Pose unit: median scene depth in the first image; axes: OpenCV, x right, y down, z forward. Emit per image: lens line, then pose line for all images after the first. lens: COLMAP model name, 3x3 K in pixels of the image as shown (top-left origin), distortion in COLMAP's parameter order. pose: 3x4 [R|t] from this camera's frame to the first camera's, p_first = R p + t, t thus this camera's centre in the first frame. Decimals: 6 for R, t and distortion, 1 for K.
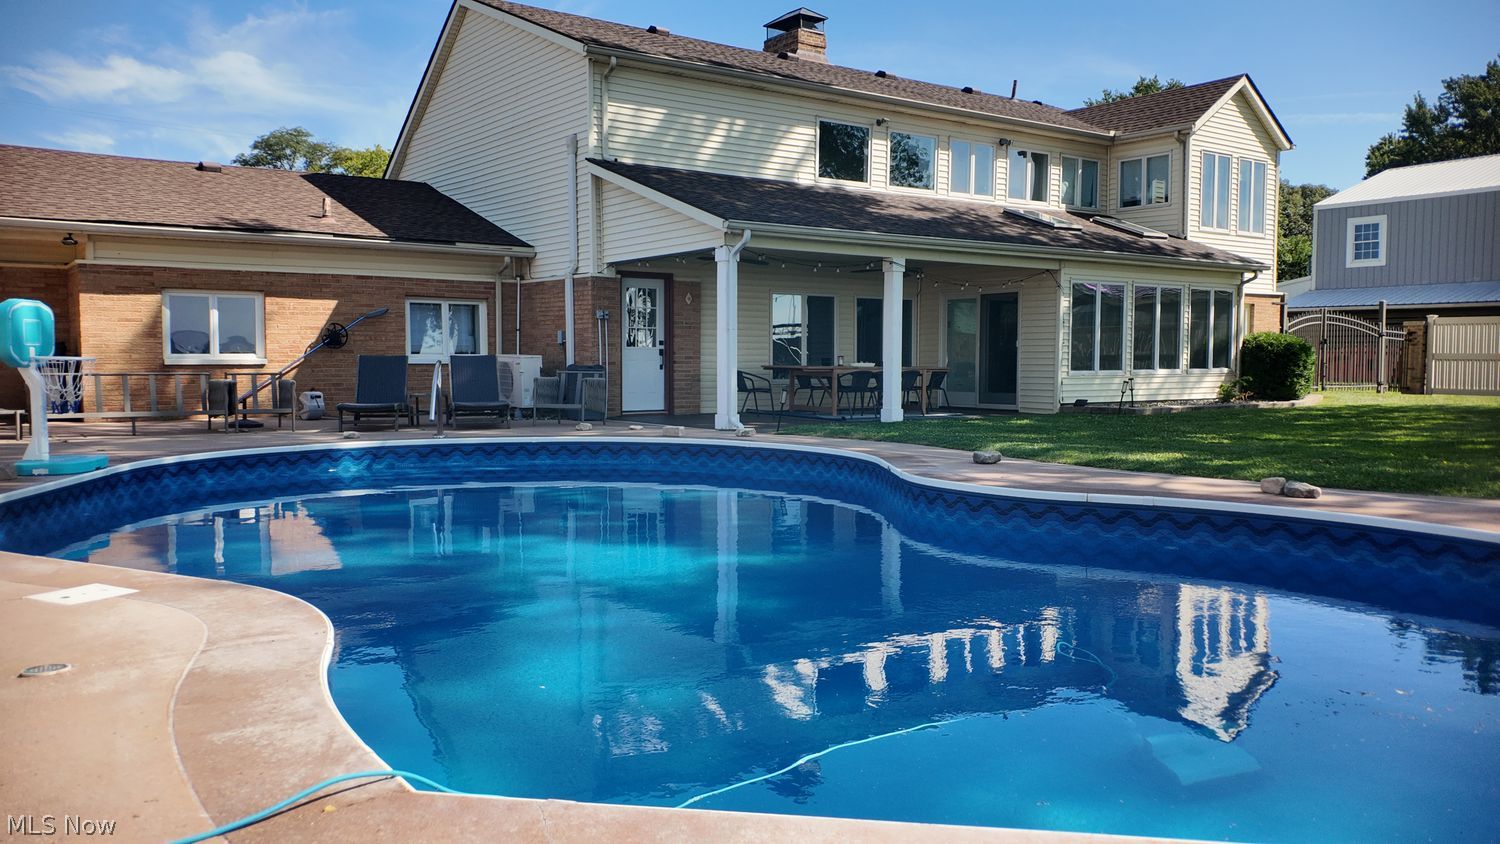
lens RADIAL K [[1154.4, 0, 748.8], [0, 1154.4, 441.5], [0, 0, 1]] dist [0.086290, -0.110258]
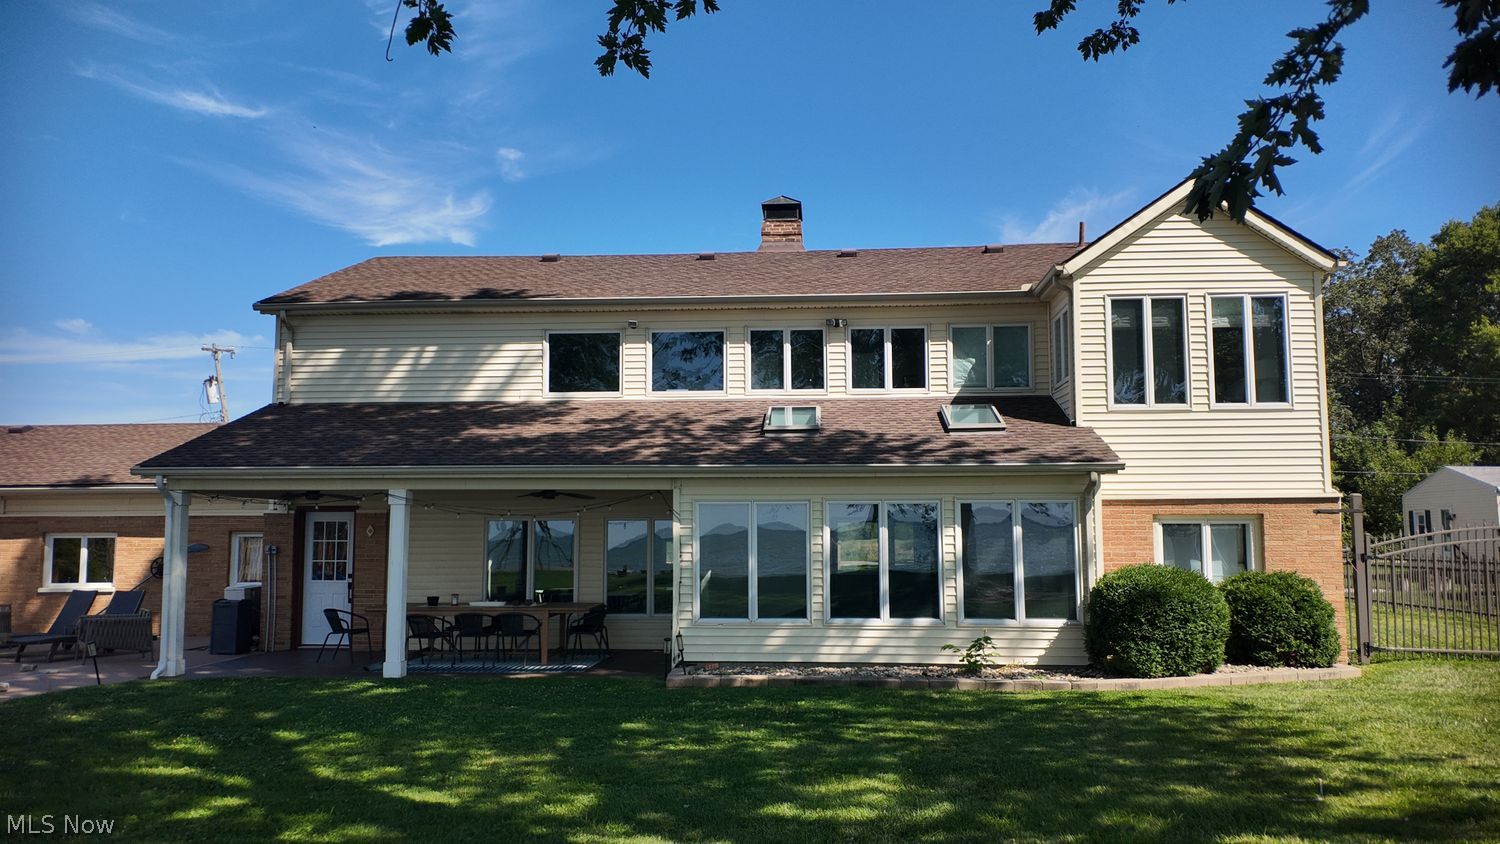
lens RADIAL K [[1088.6, 0, 756.2], [0, 1088.6, 463.0], [0, 0, 1]] dist [0.075988, -0.204053]
pose [[0.776379, -0.050129, -0.628270, 0.745851], [-0.043984, 0.990092, -0.133352, -0.067713], [0.628730, 0.131165, 0.766482, 0.464956]]
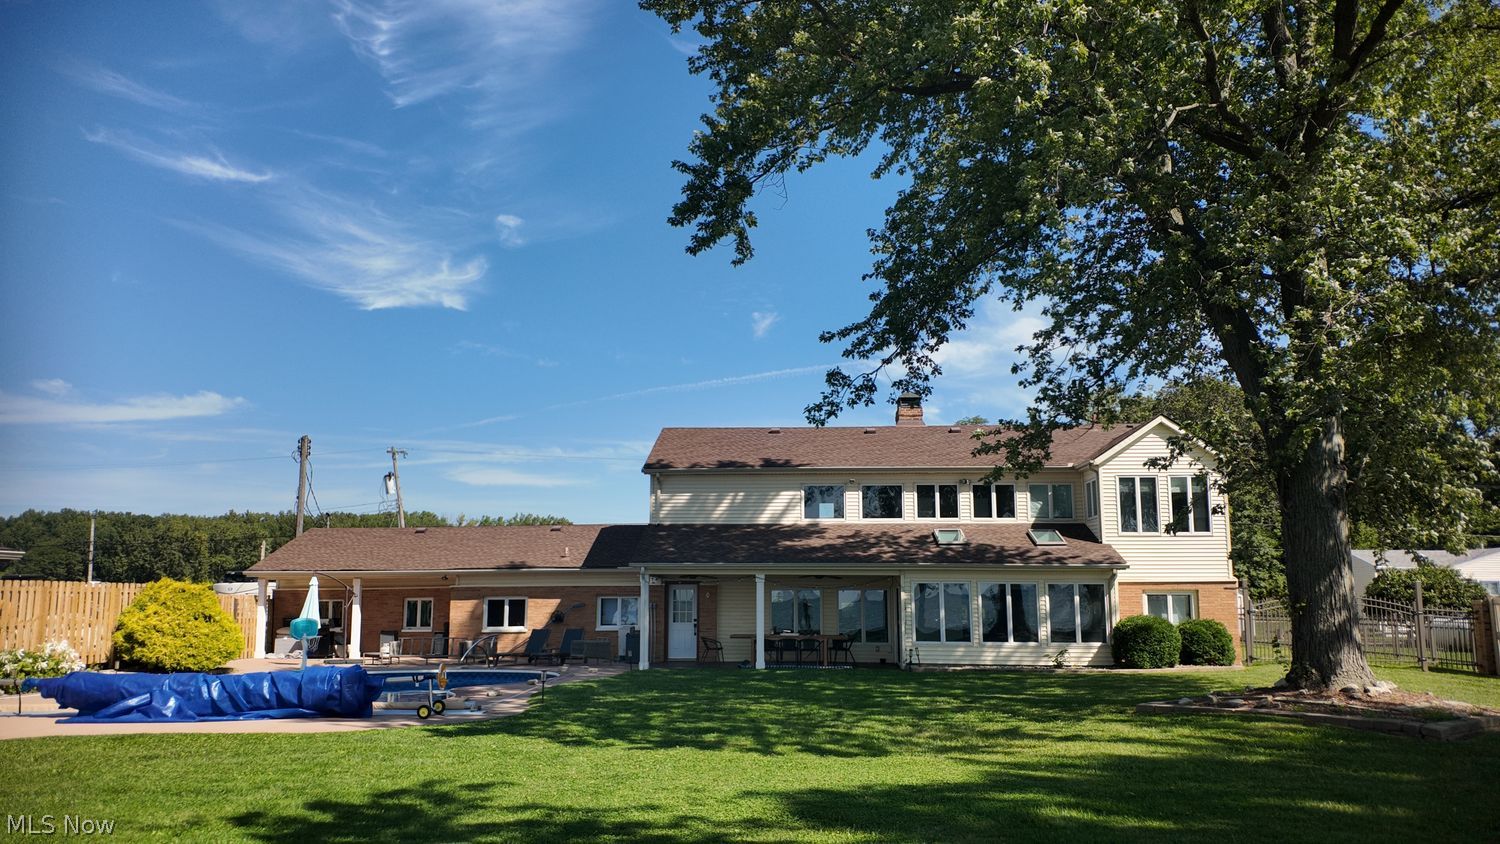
lens RADIAL K [[1154.4, 0, 748.8], [0, 1154.4, 441.5], [0, 0, 1]] dist [0.086290, -0.110258]
pose [[0.796368, -0.085536, -0.598733, 1.013054], [-0.045135, 0.978784, -0.199863, -0.004548], [0.603126, 0.186188, 0.775611, -0.344353]]
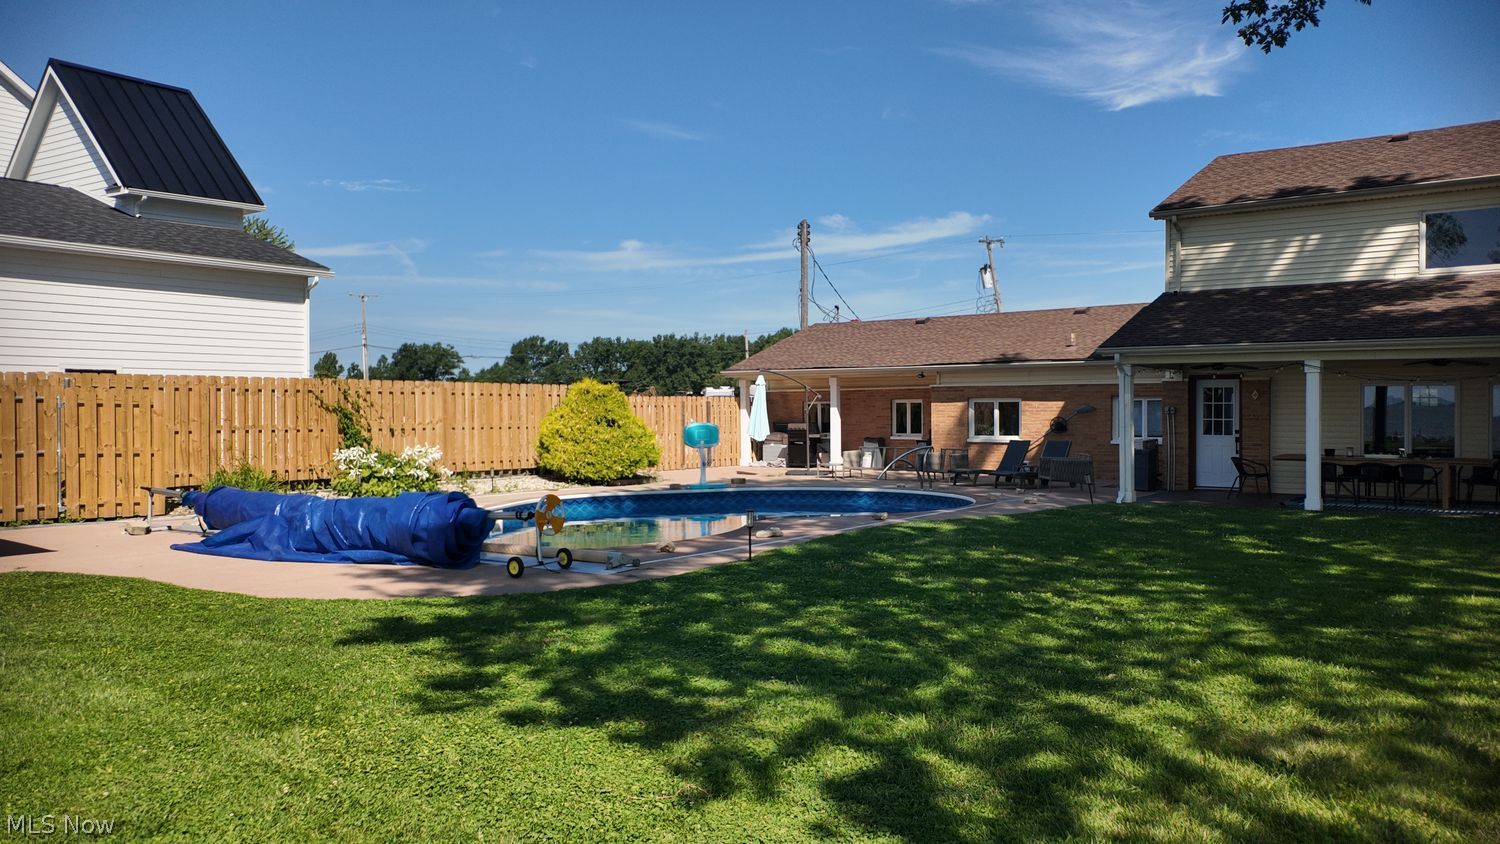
lens RADIAL K [[1154.4, 0, 748.8], [0, 1154.4, 441.5], [0, 0, 1]] dist [0.086290, -0.110258]
pose [[0.285541, 0.023407, -0.958081, 0.890097], [-0.075357, 0.997155, 0.001903, -0.037595], [0.955399, 0.071655, 0.286492, 0.163156]]
